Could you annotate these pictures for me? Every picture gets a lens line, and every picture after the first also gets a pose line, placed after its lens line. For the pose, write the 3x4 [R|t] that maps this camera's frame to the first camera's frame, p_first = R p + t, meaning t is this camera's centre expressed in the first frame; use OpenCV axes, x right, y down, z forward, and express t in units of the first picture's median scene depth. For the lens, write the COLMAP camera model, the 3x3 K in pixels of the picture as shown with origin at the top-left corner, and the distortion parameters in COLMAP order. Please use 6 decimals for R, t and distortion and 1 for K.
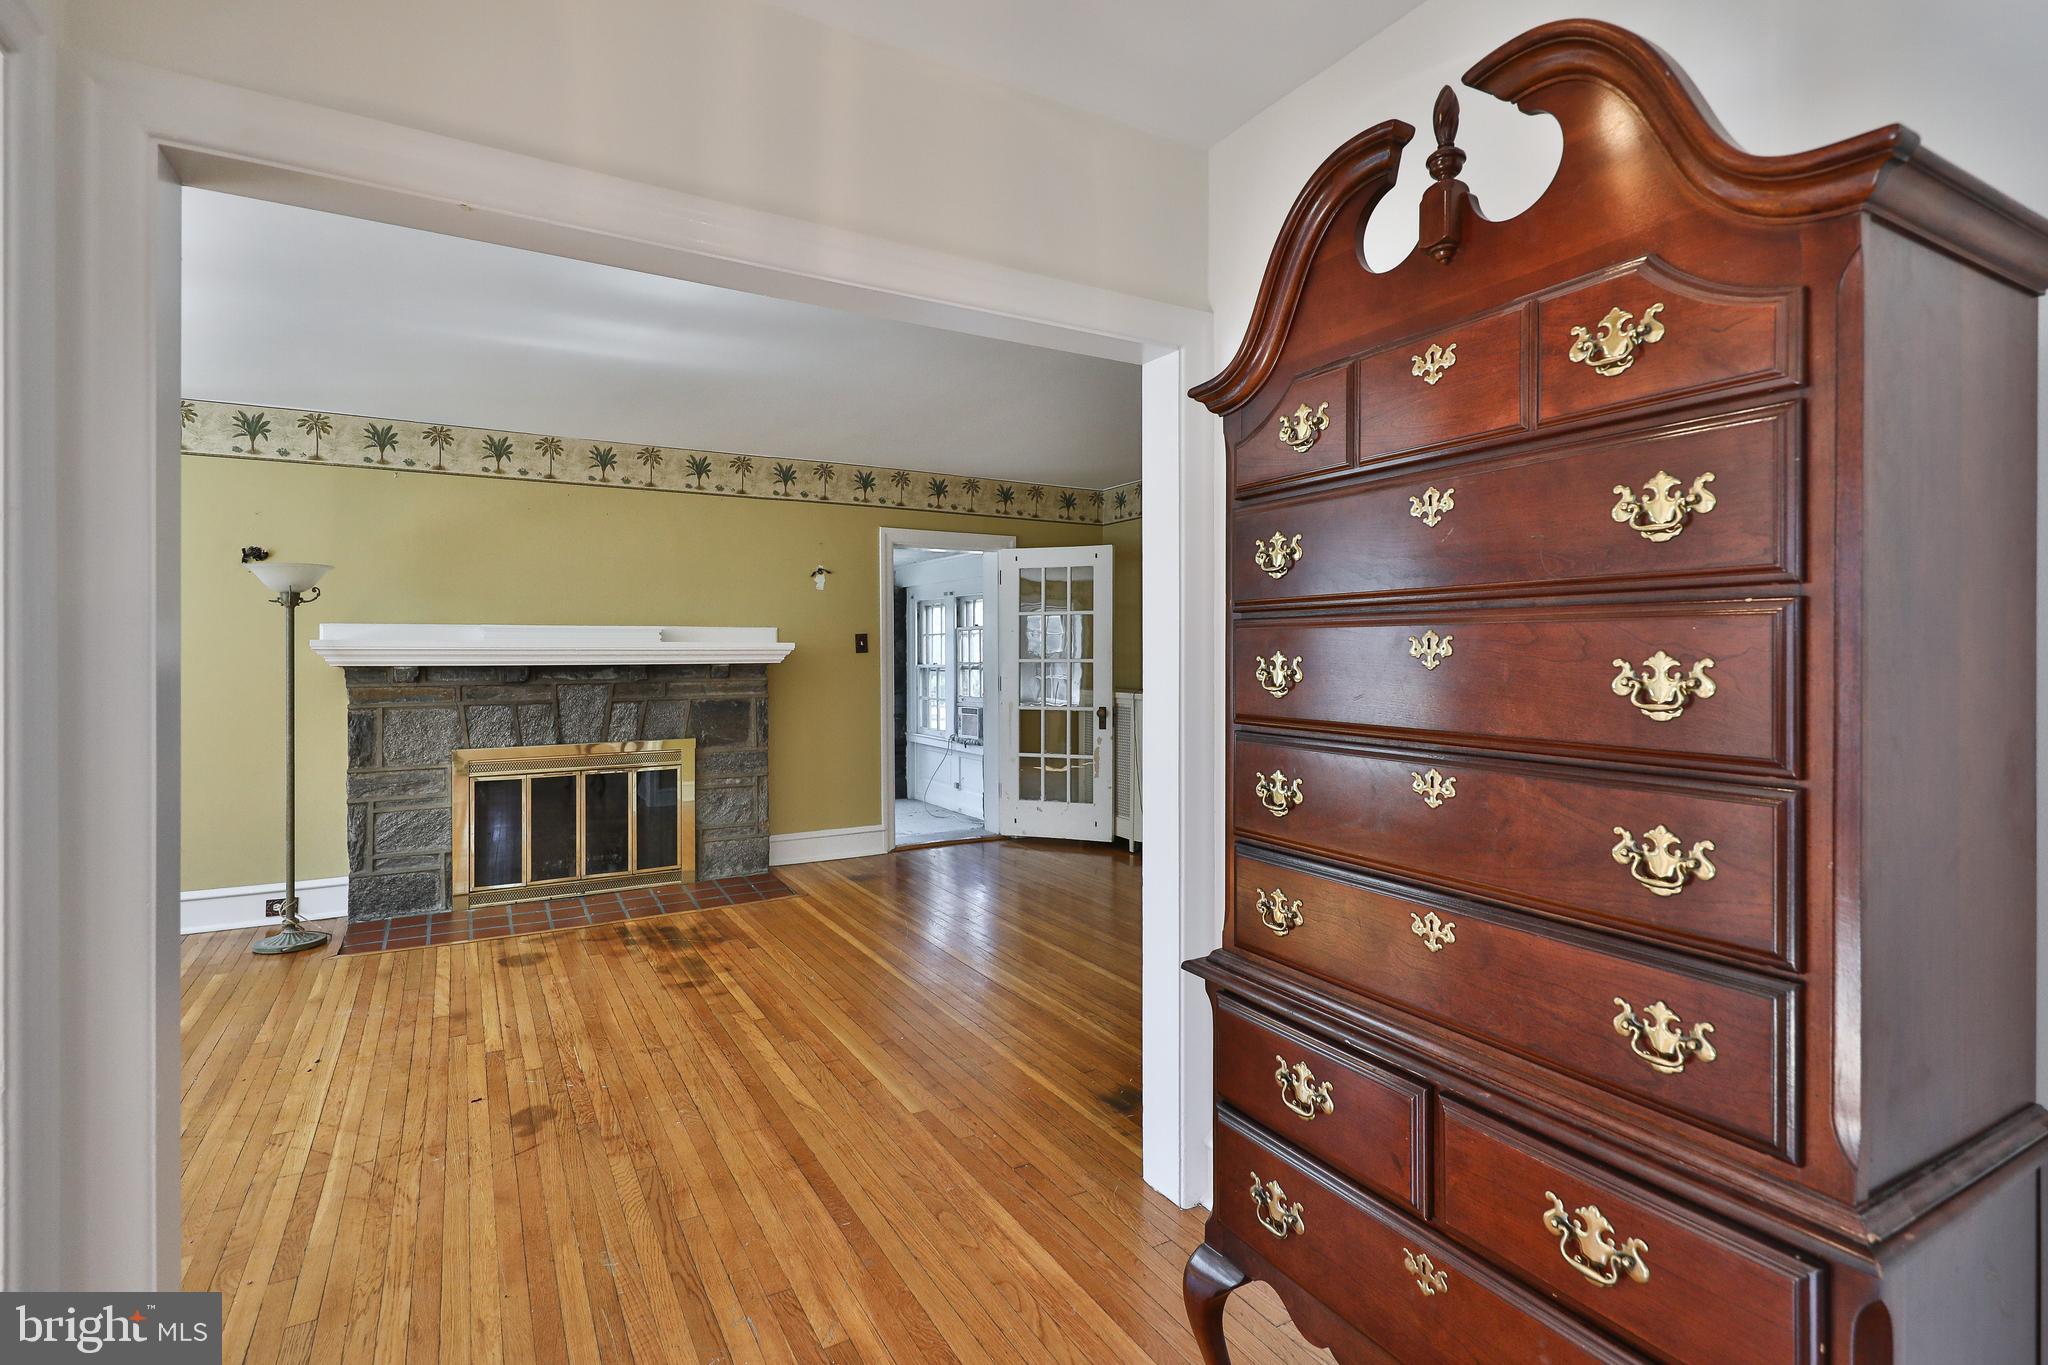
lens RADIAL K [[968.4, 0, 1024.0], [0, 968.4, 682.5], [0, 0, 1]] dist [0.000439, -0.000083]
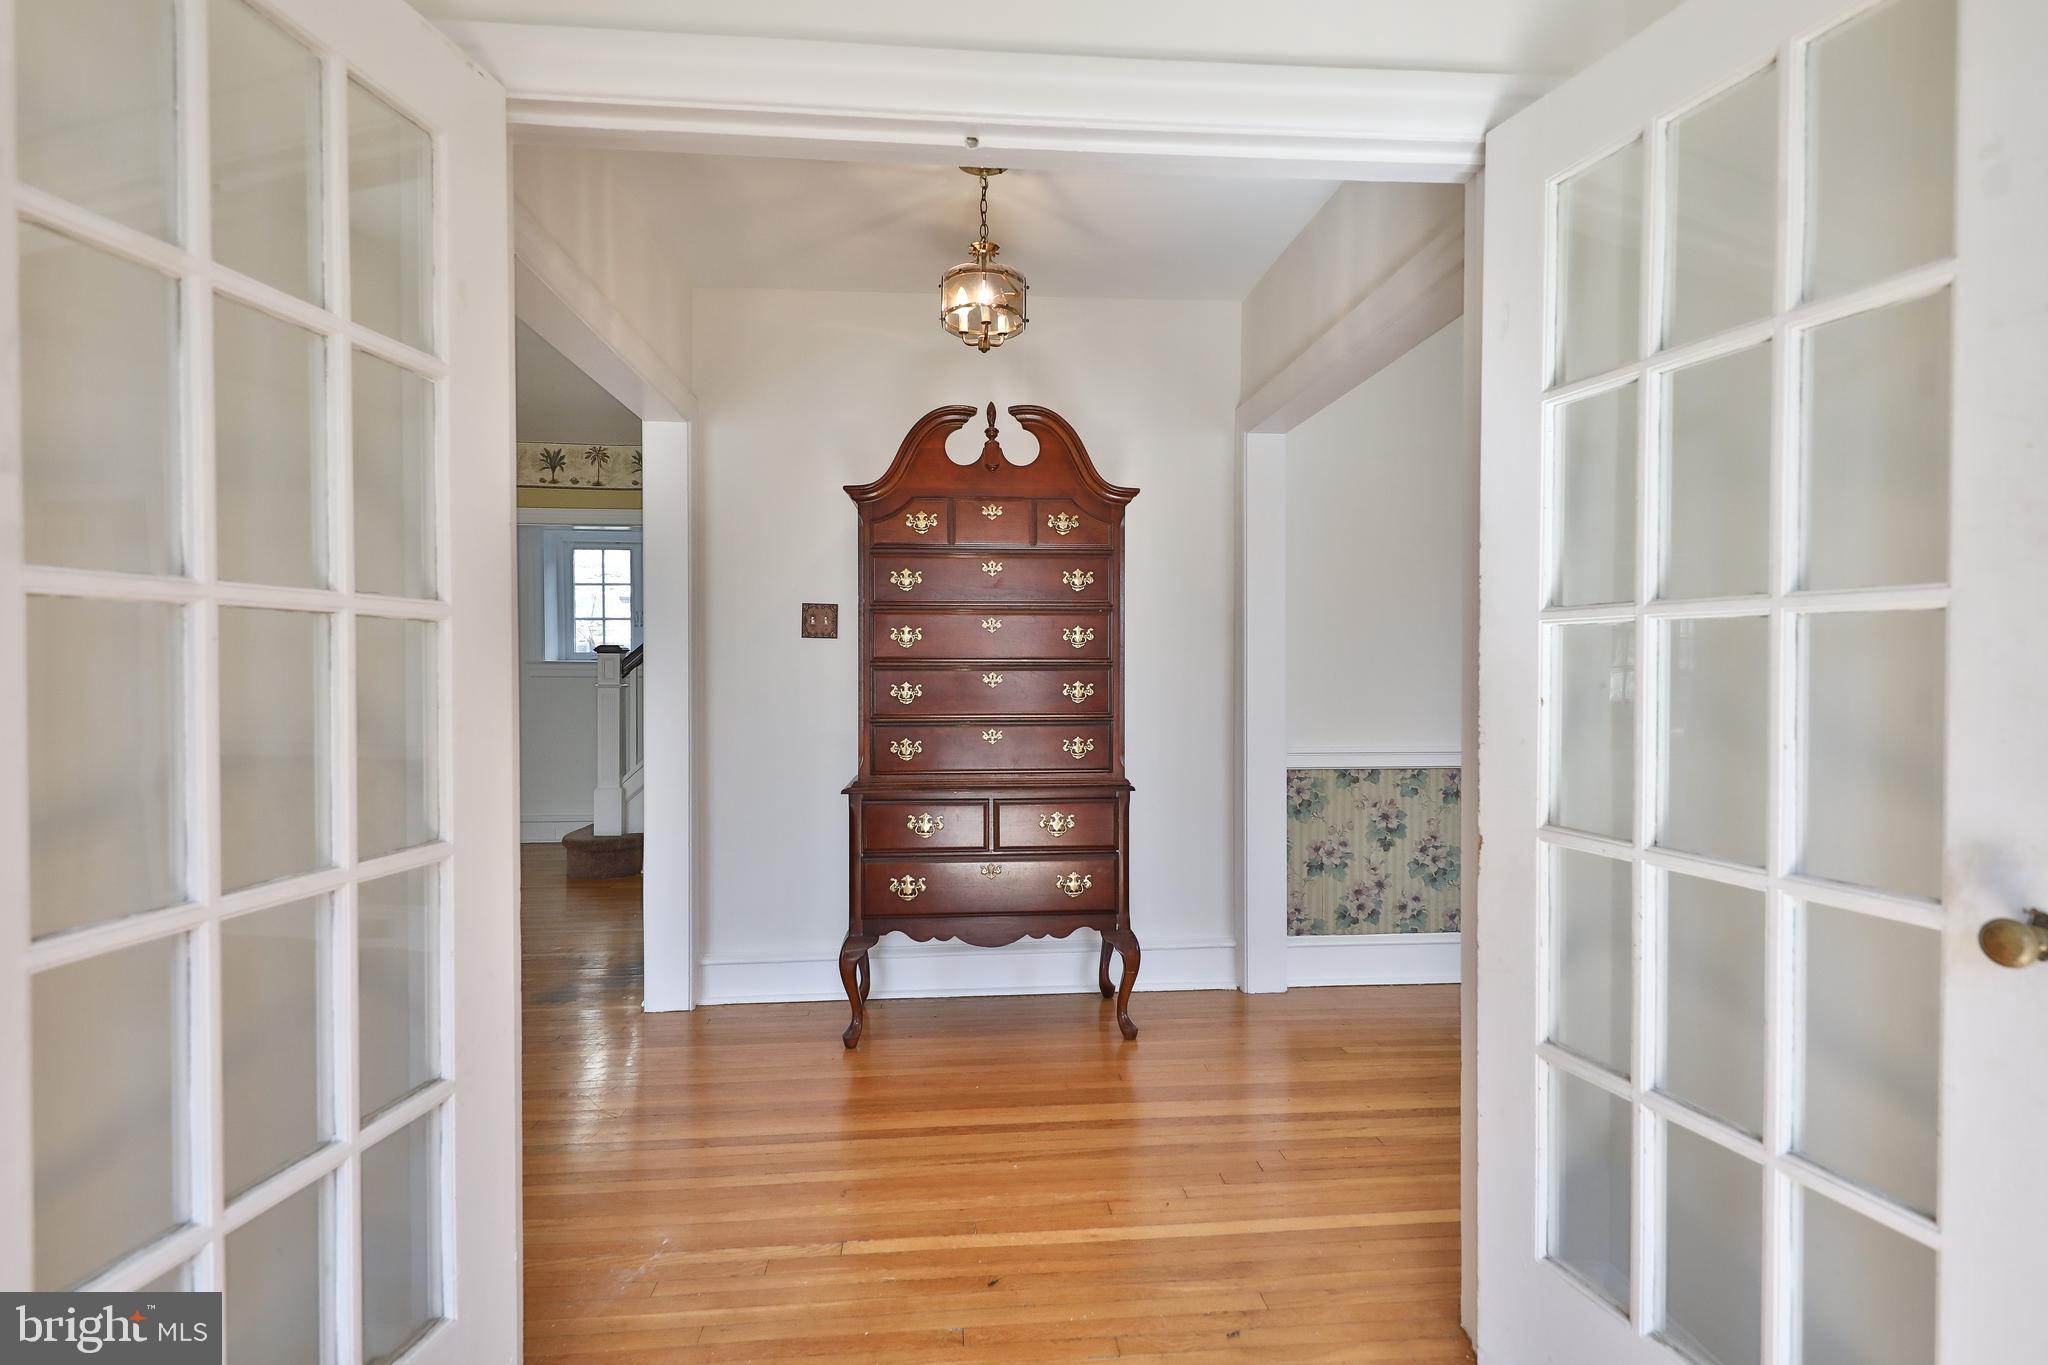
lens RADIAL K [[976.4, 0, 1024.0], [0, 976.4, 682.5], [0, 0, 1]] dist [0.077731, -0.000069]
pose [[0.427595, -0.009151, 0.903924, -0.432320], [0.022924, 0.999737, -0.000723, 0.029490], [-0.903680, 0.021031, 0.427692, -0.040400]]
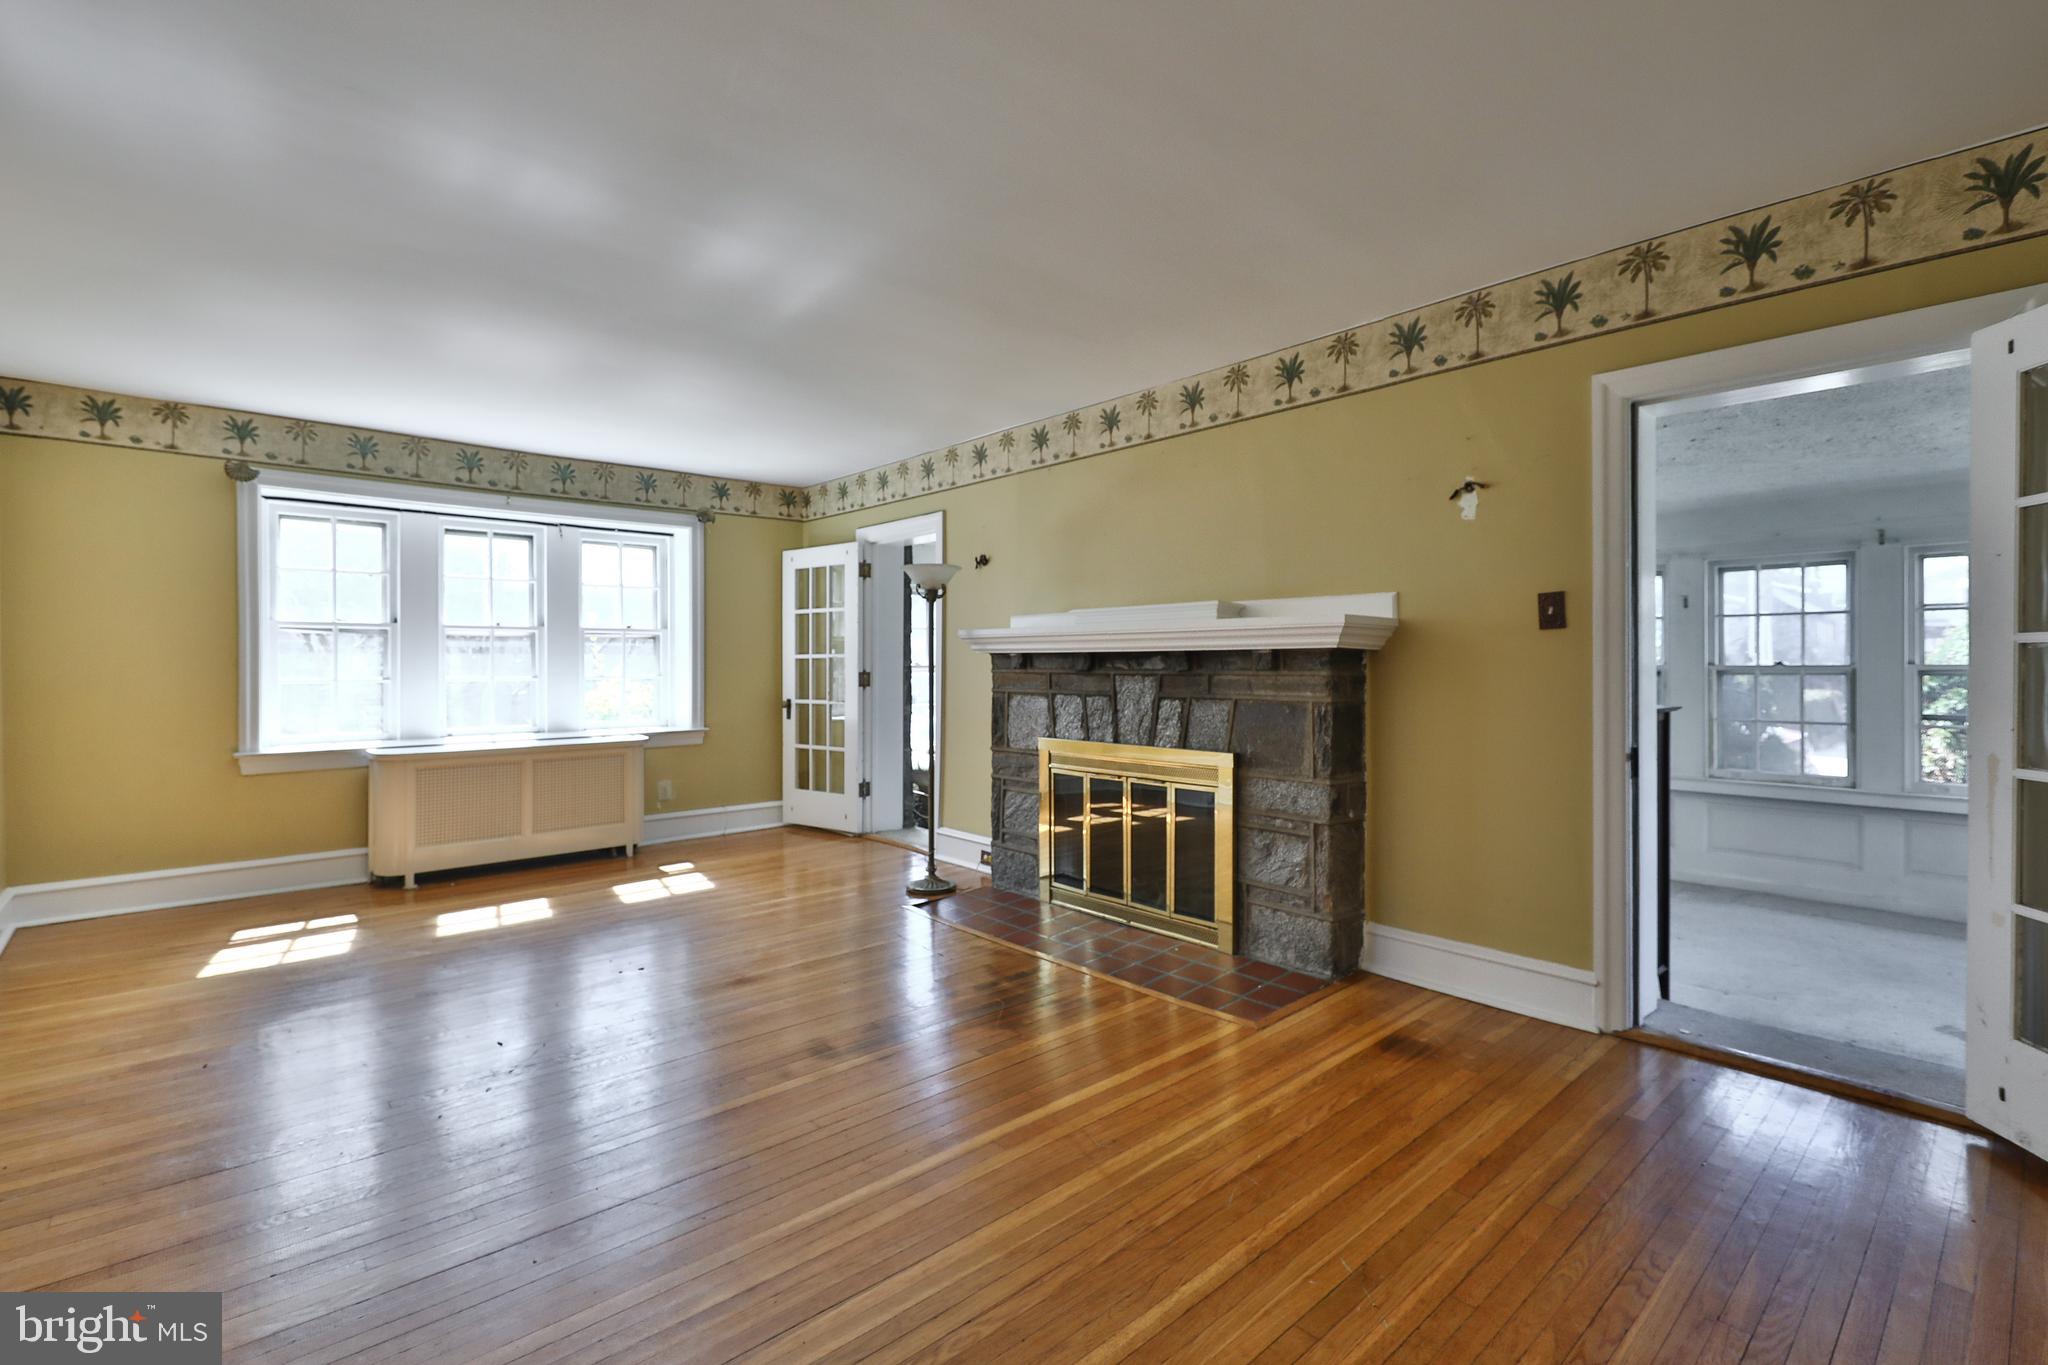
lens RADIAL K [[906.9, 0, 1024.0], [0, 906.9, 682.5], [0, 0, 1]] dist [-0.000766, -0.000082]
pose [[0.223809, 0.020934, -0.974408, 0.301610], [-0.033725, 0.999337, 0.013723, 0.001188], [0.974049, 0.029791, 0.224366, 0.756341]]
